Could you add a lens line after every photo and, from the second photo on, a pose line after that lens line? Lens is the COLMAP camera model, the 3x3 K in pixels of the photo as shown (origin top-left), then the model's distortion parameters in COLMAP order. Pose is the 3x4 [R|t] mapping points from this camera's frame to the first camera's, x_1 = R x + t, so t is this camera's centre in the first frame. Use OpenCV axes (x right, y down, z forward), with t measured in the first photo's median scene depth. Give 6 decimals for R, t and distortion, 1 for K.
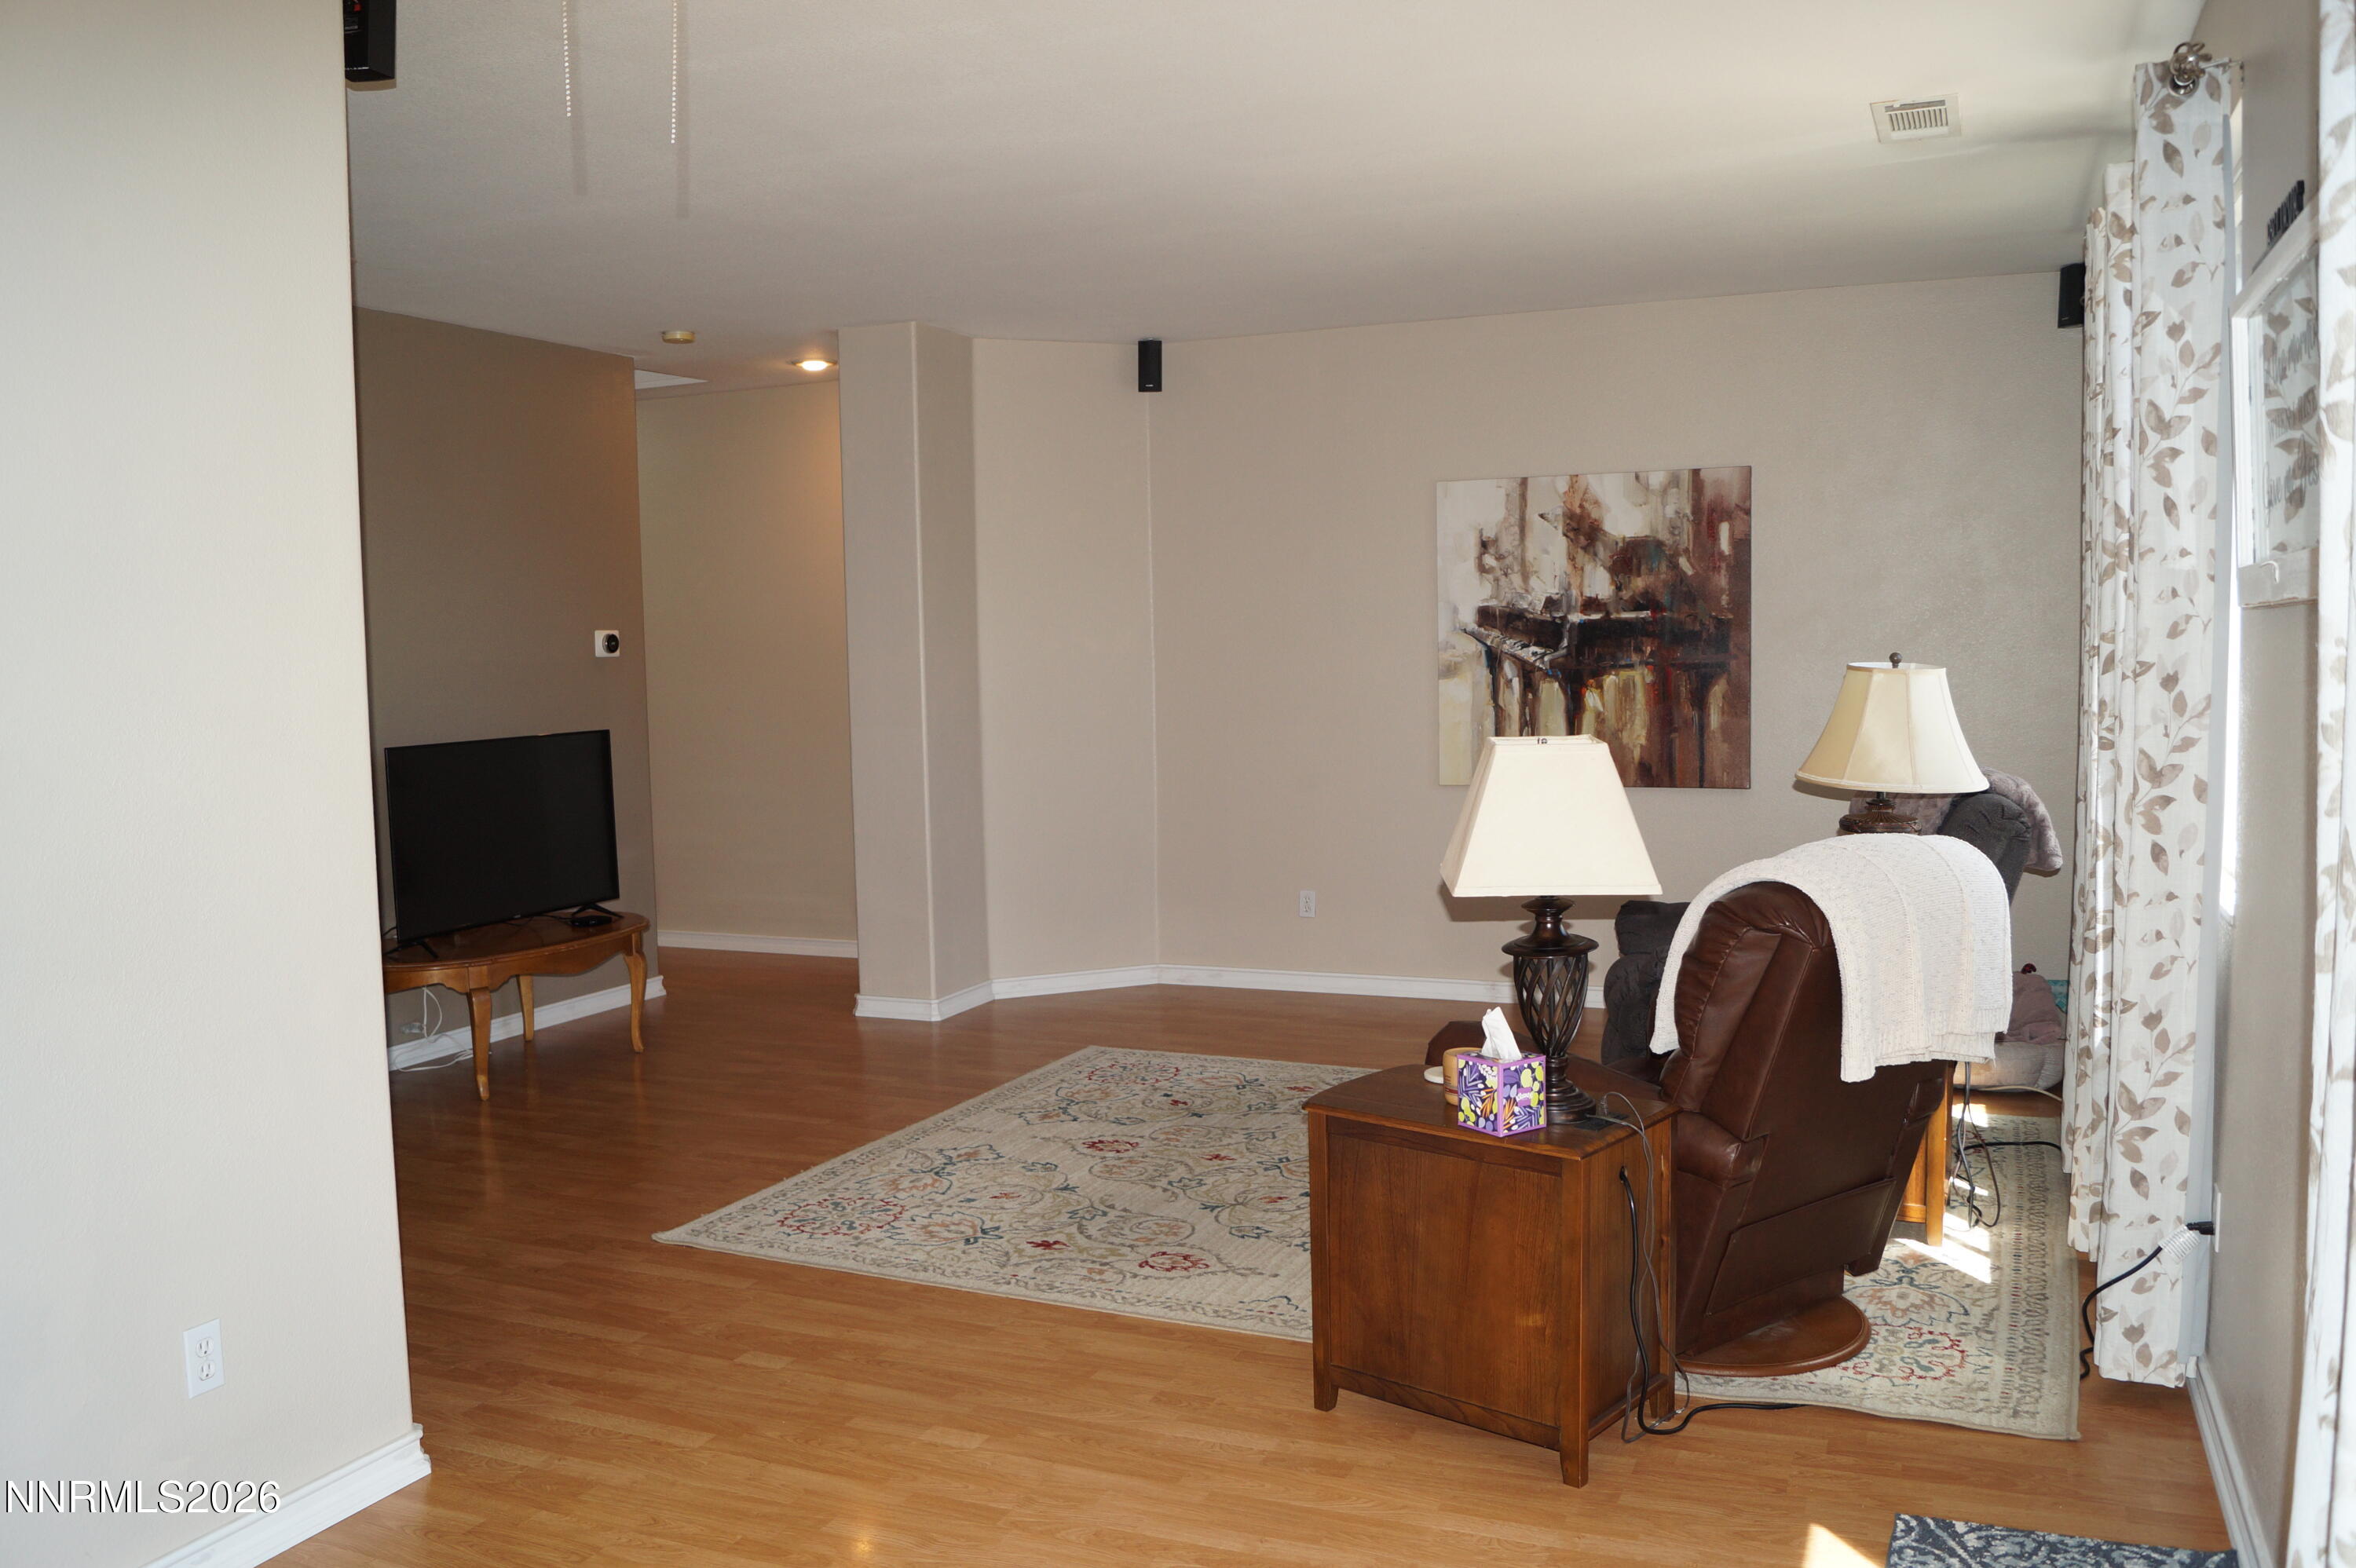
lens RADIAL K [[1860.0, 0, 1184.8], [0, 1860.0, 783.1], [0, 0, 1]] dist [-0.081749, 0.012066]
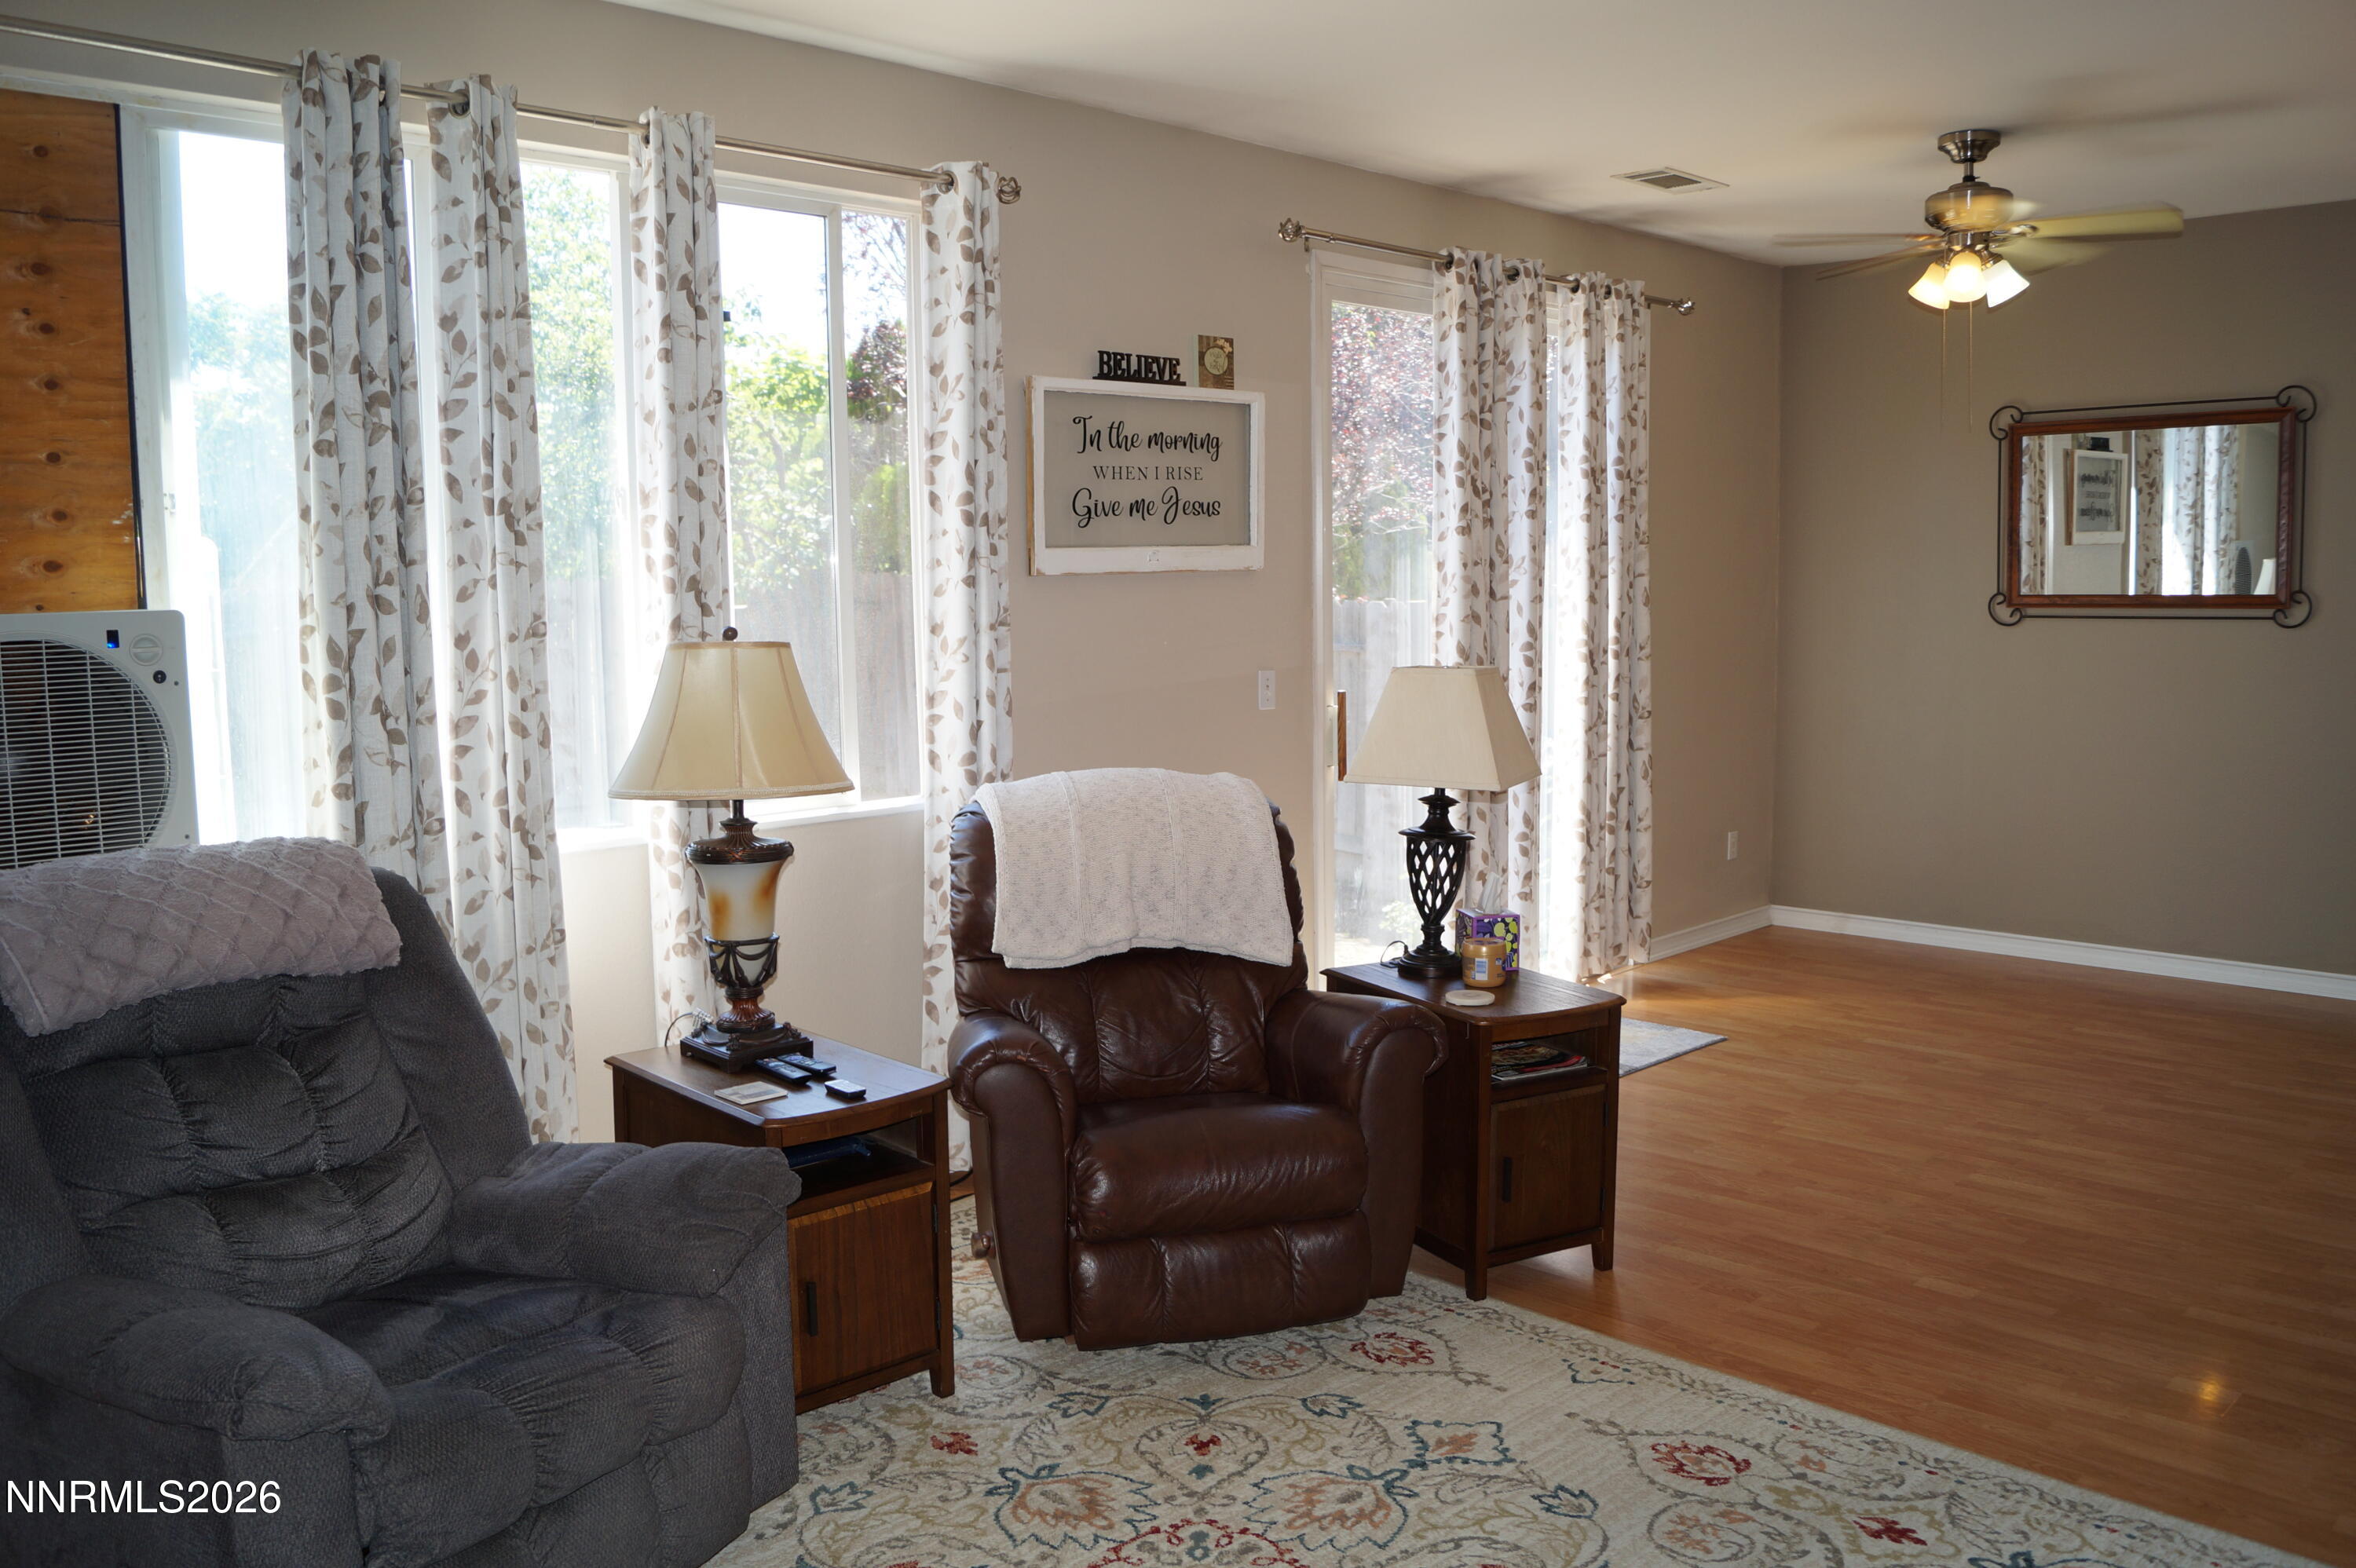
lens RADIAL K [[1860.0, 0, 1165.9], [0, 1860.0, 788.7], [0, 0, 1]] dist [-0.081749, 0.012066]
pose [[-0.926797, -0.009786, 0.375436, -0.047639], [0.061207, 0.982359, 0.176702, -0.080951], [-0.370542, 0.186746, -0.909848, 1.028486]]
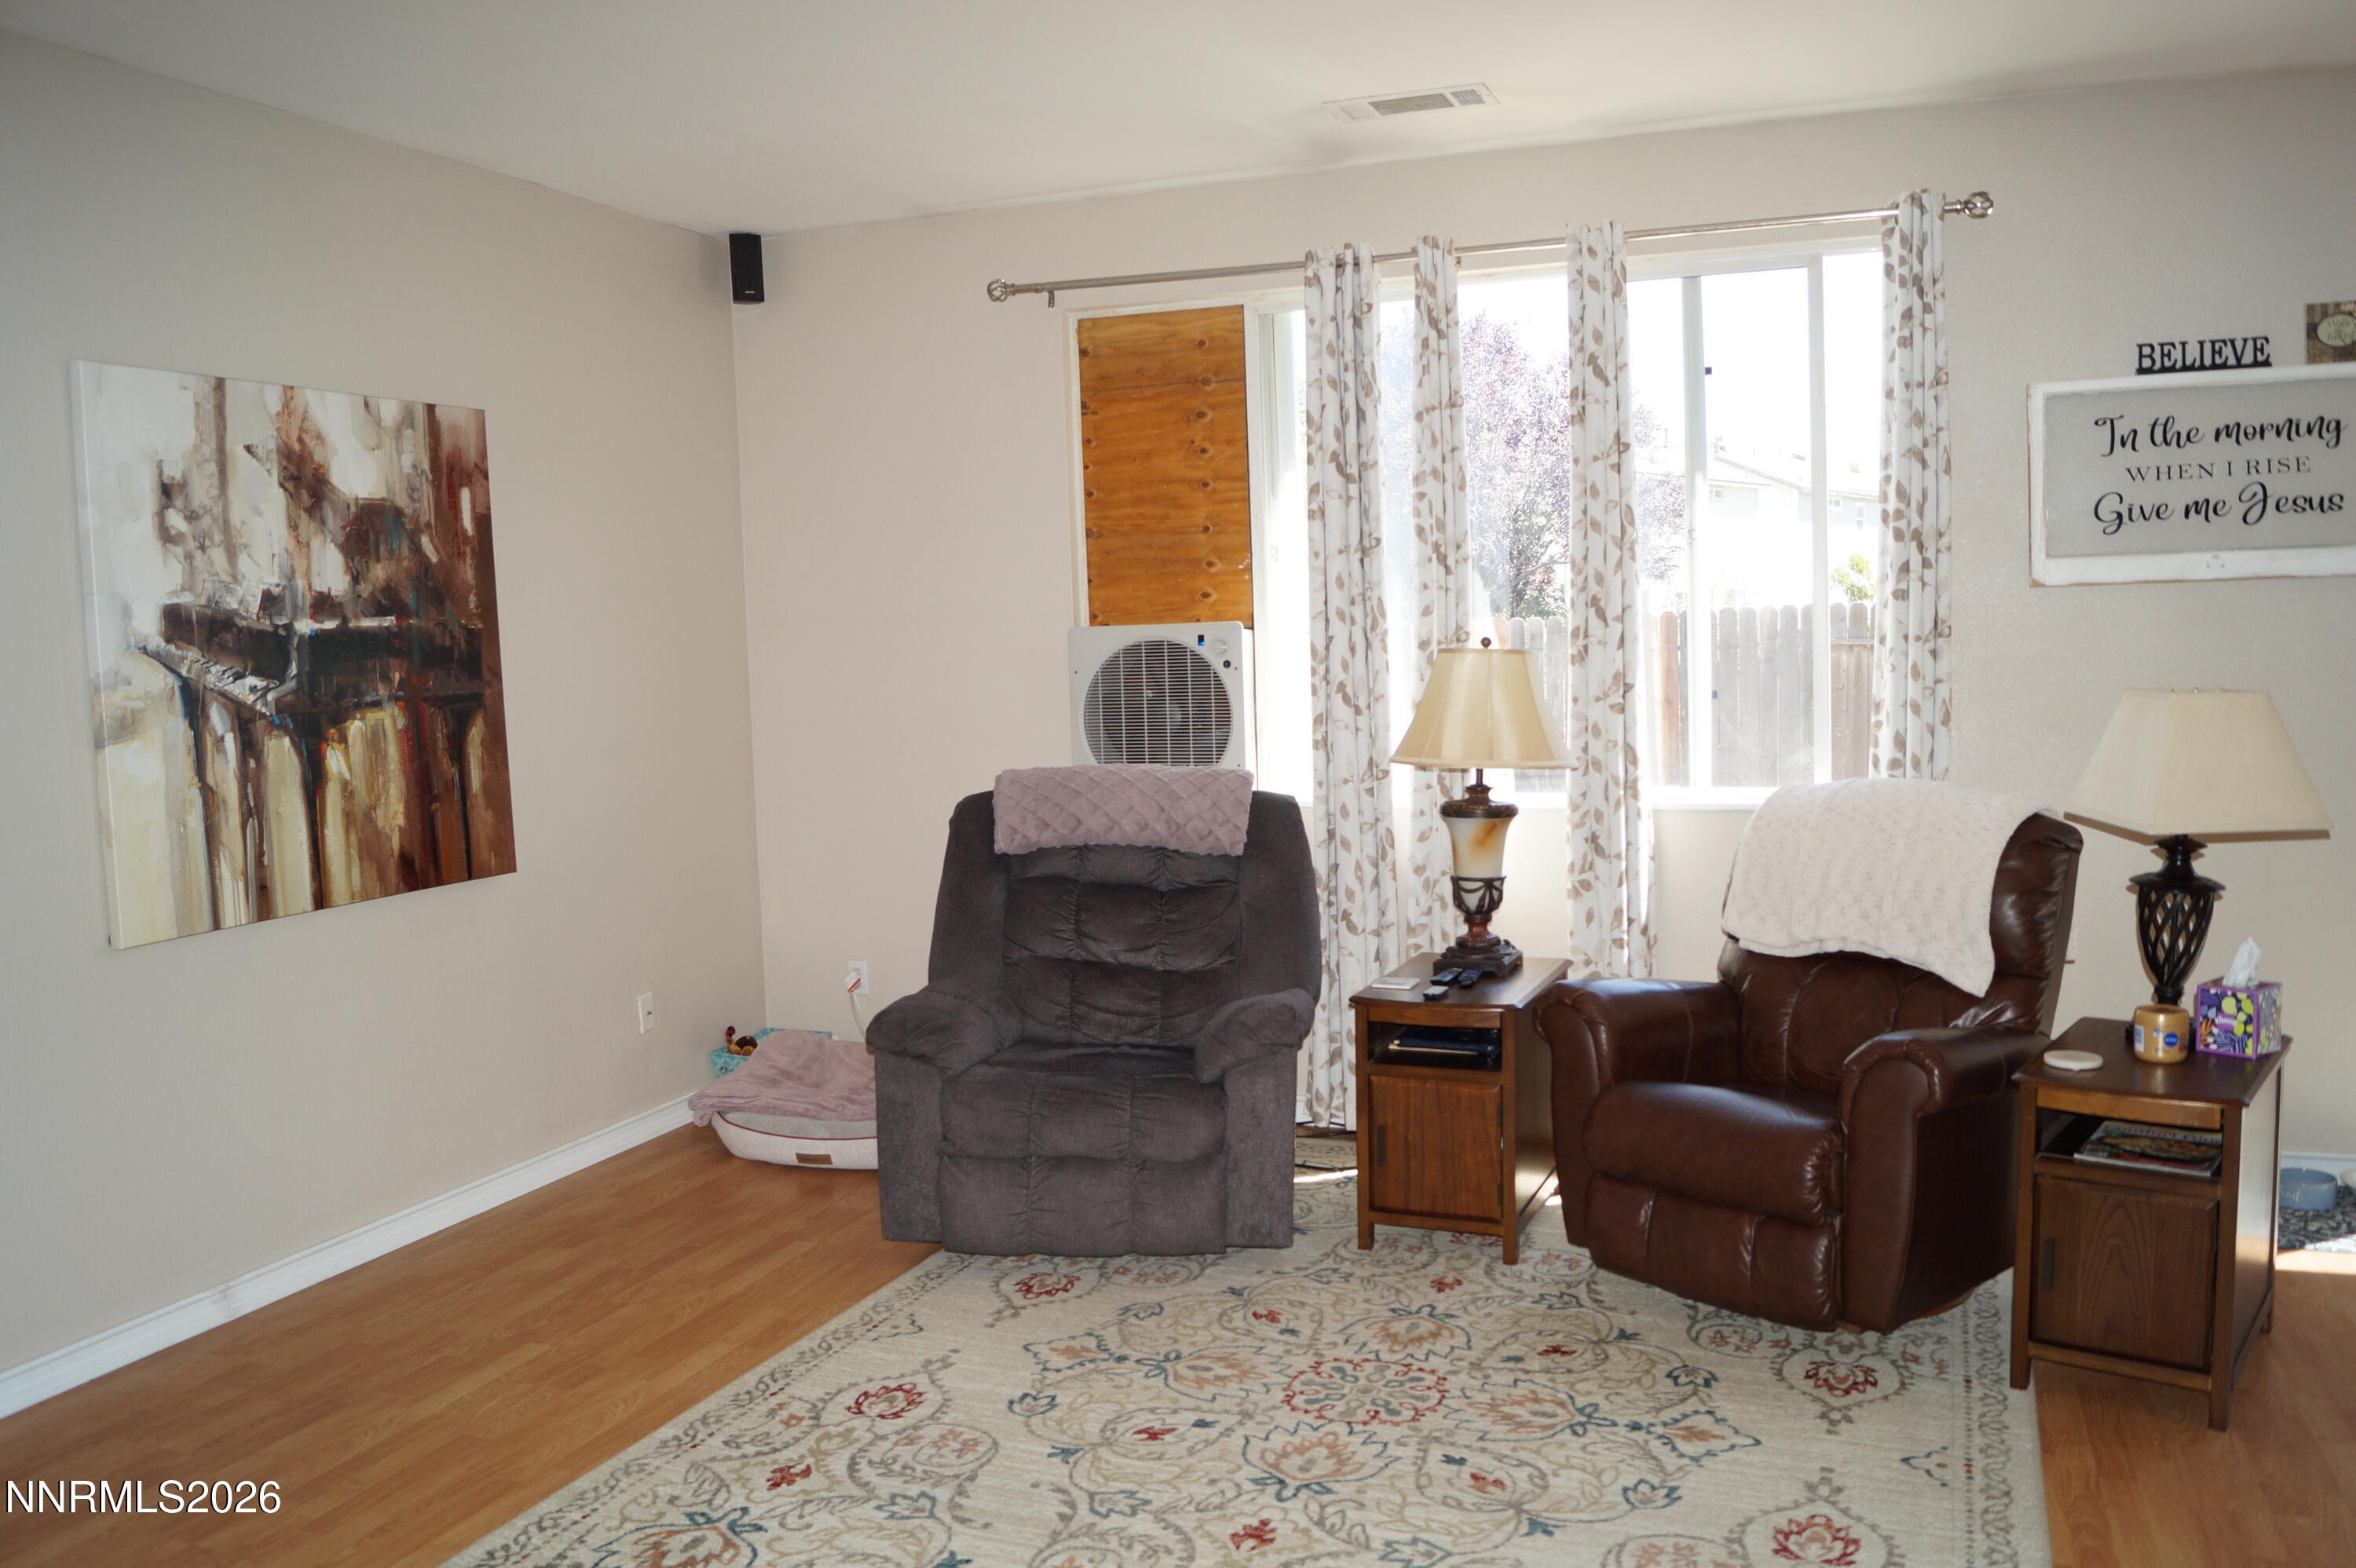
lens RADIAL K [[1860.0, 0, 1160.3], [0, 1860.0, 783.9], [0, 0, 1]] dist [-0.081749, 0.012066]
pose [[-0.031511, -0.063962, 0.997455, -0.389149], [0.109522, 0.991720, 0.067054, -0.048775], [-0.993485, 0.111356, -0.024245, 0.752816]]
